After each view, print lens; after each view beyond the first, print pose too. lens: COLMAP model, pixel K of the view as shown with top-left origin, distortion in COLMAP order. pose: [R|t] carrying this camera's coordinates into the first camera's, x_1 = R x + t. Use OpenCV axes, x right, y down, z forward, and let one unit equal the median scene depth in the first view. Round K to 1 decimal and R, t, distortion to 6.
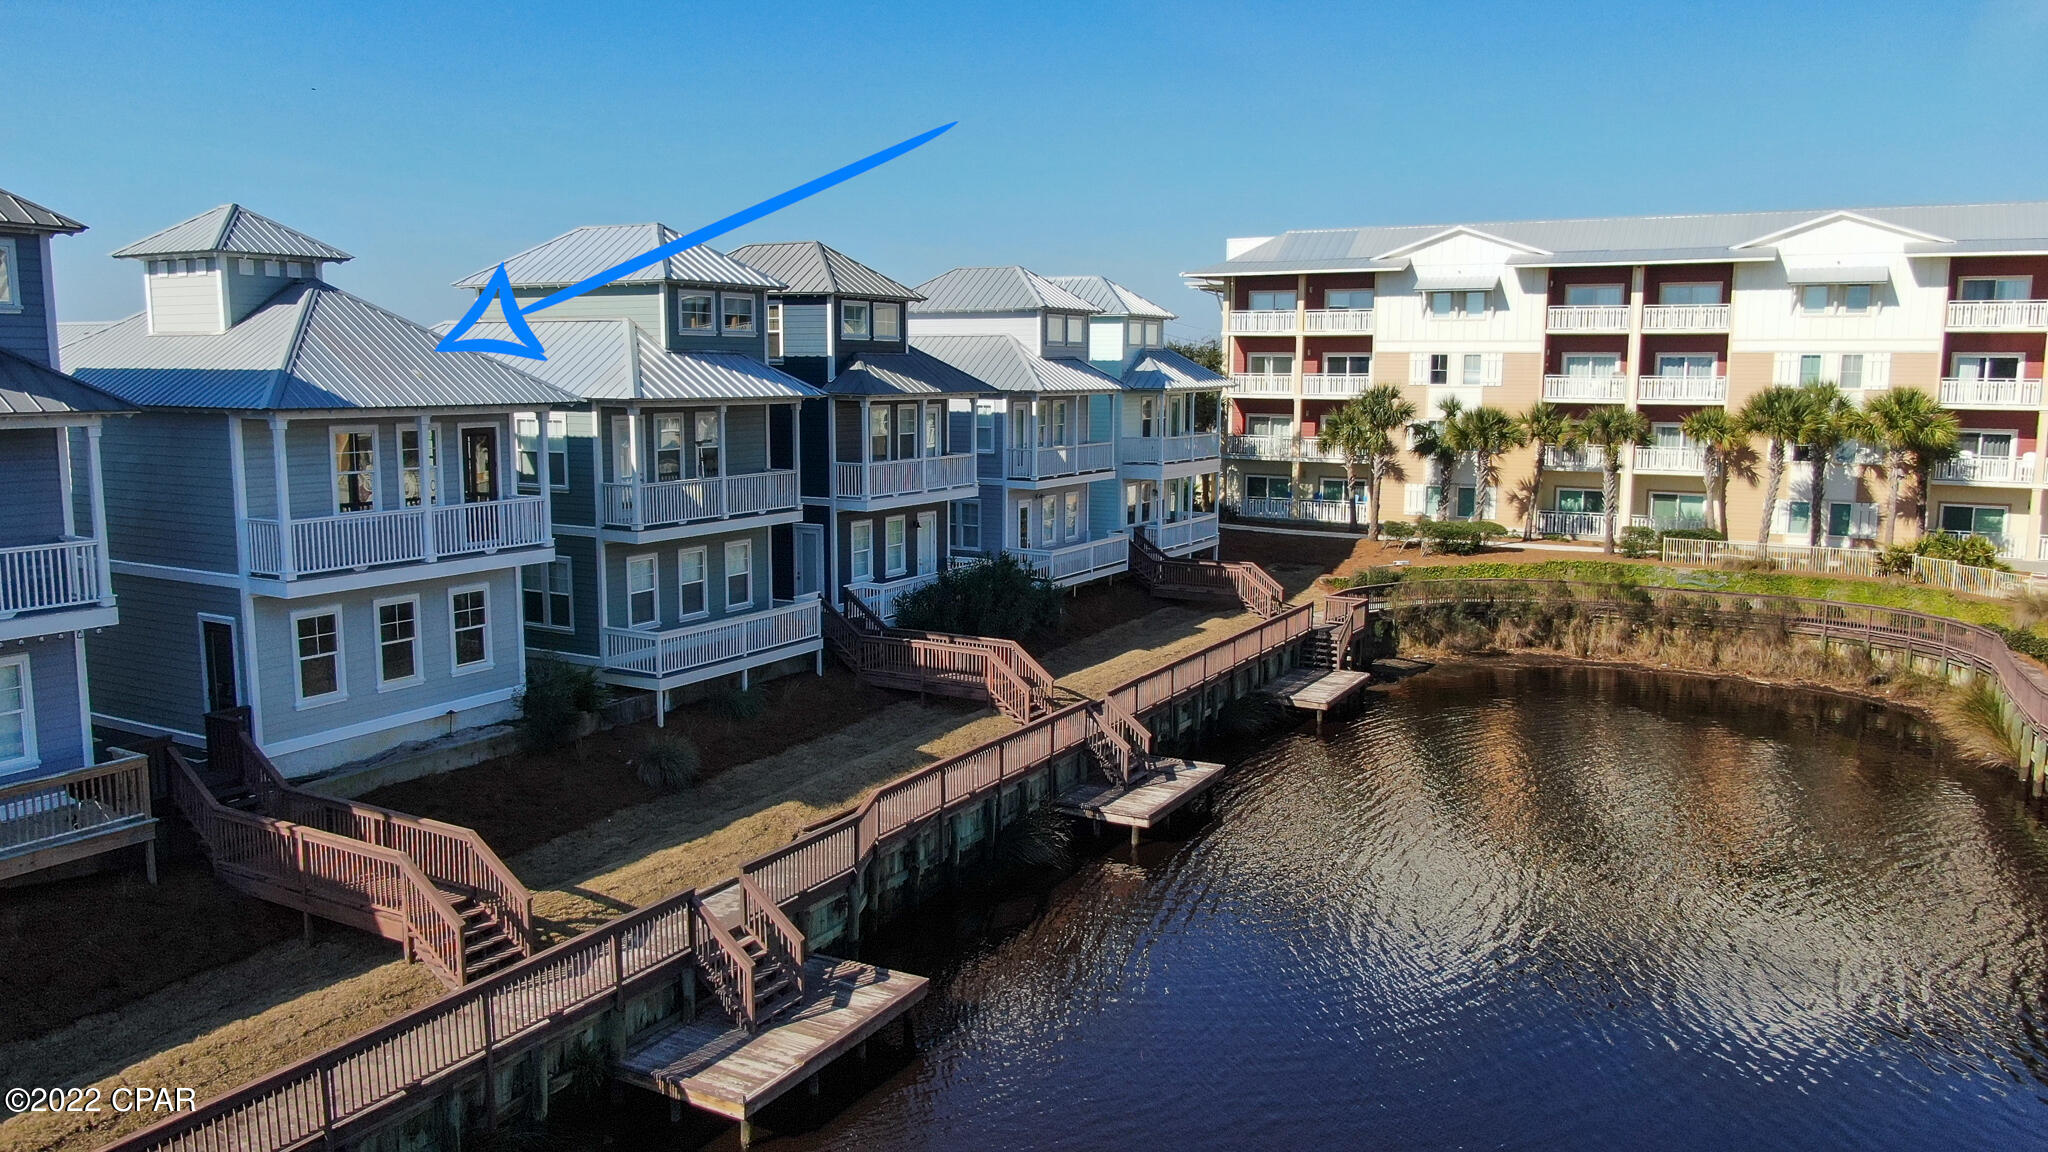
lens RADIAL K [[1502.8, 0, 1024.0], [0, 1502.8, 576.0], [0, 0, 1]] dist [-0.006435, -0.002142]
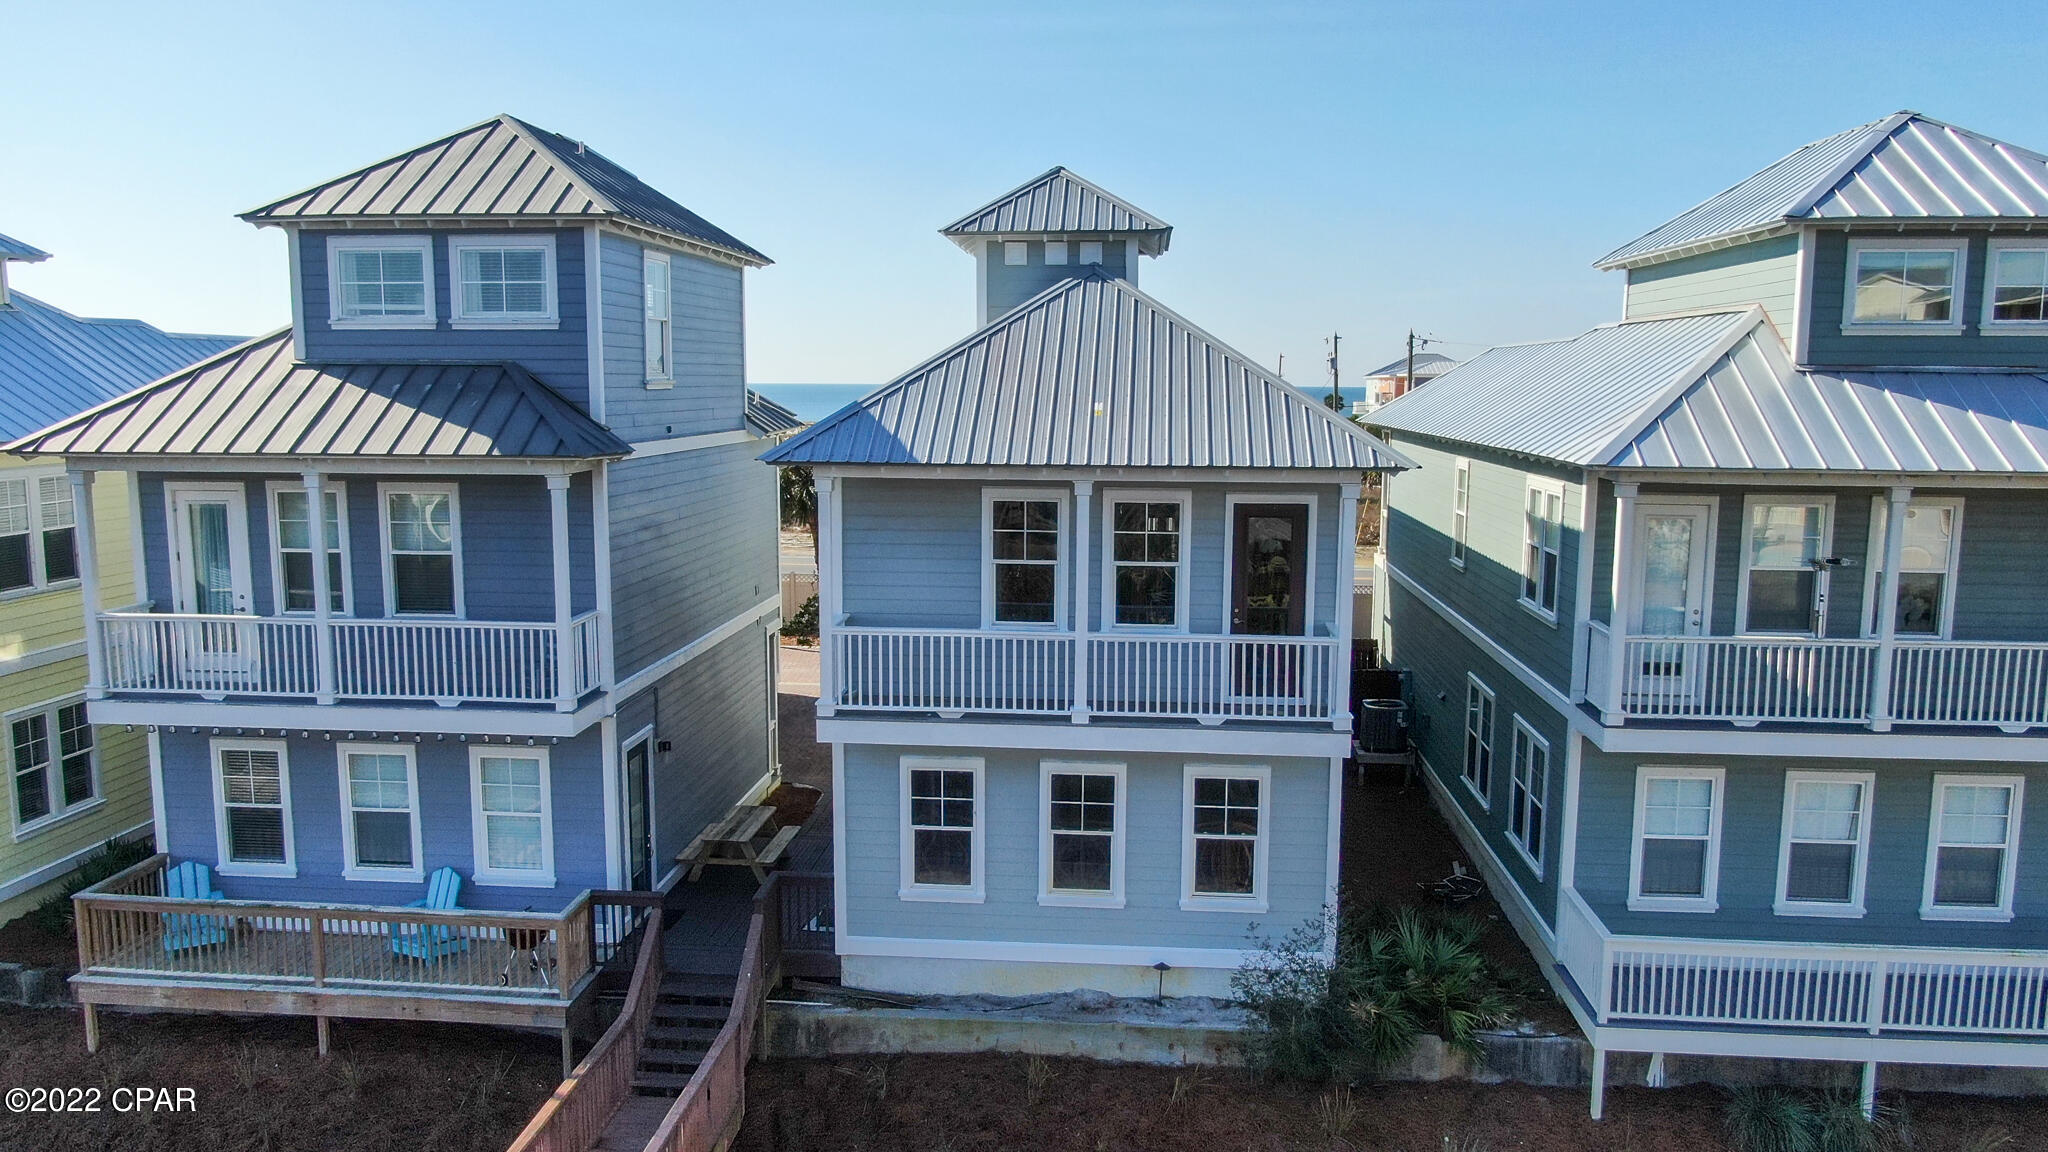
lens RADIAL K [[1463.9, 0, 1024.0], [0, 1463.9, 576.0], [0, 0, 1]] dist [-0.015635, 0.001964]
pose [[0.407845, 0.117586, -0.905448, 0.112136], [-0.128243, 0.989220, 0.070699, -0.099779], [0.904000, 0.087283, 0.418528, 0.688127]]
